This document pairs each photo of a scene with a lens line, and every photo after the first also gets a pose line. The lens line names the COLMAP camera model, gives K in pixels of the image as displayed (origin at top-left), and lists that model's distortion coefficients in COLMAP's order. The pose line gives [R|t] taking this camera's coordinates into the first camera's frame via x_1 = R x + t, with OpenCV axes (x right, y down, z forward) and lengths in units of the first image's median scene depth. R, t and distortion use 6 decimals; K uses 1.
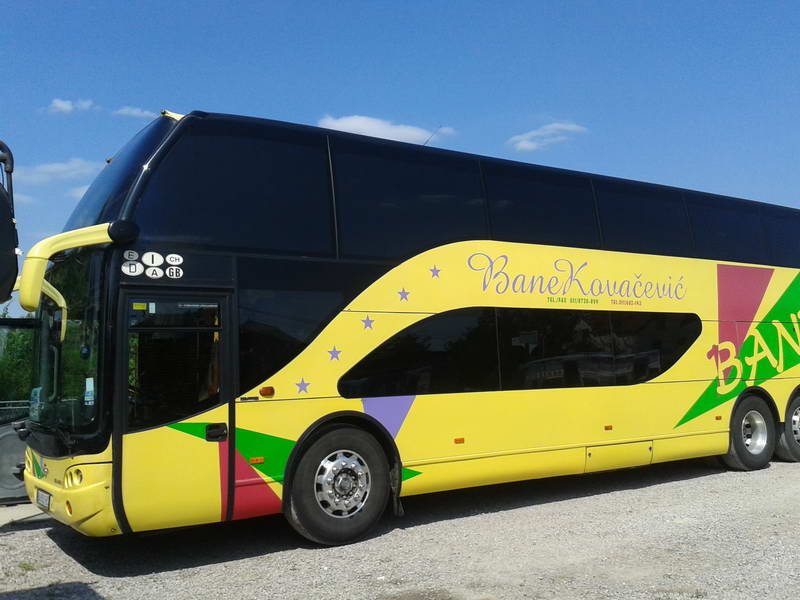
lens RADIAL K [[509.0, 0, 399.2], [0, 509.0, 309.9], [0, 0, 1]] dist [0.060155, -0.080548]
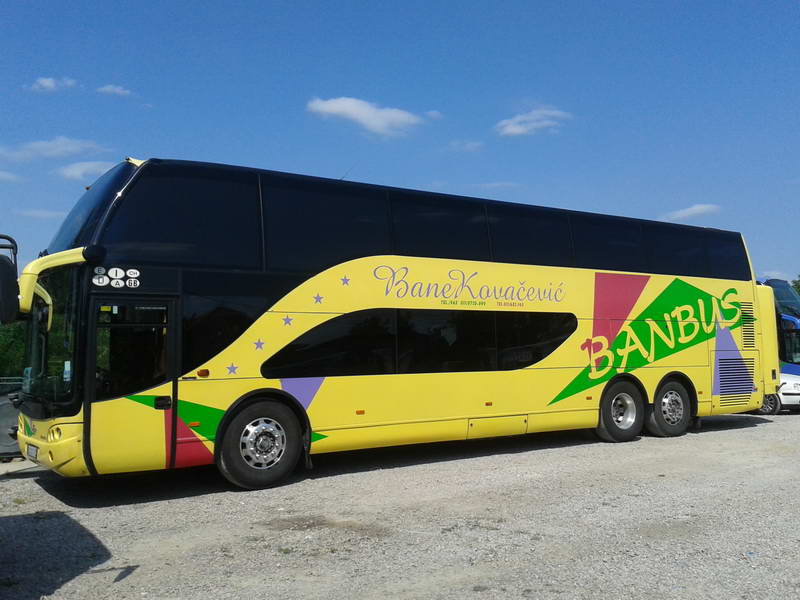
lens RADIAL K [[504.5, 0, 403.2], [0, 504.5, 295.5], [0, 0, 1]] dist [0.073538, -0.092695]
pose [[0.999681, 0.016254, 0.019343, 0.176595], [-0.016404, 0.999836, 0.007641, -0.045668], [-0.019216, -0.007956, 0.999784, -0.253151]]
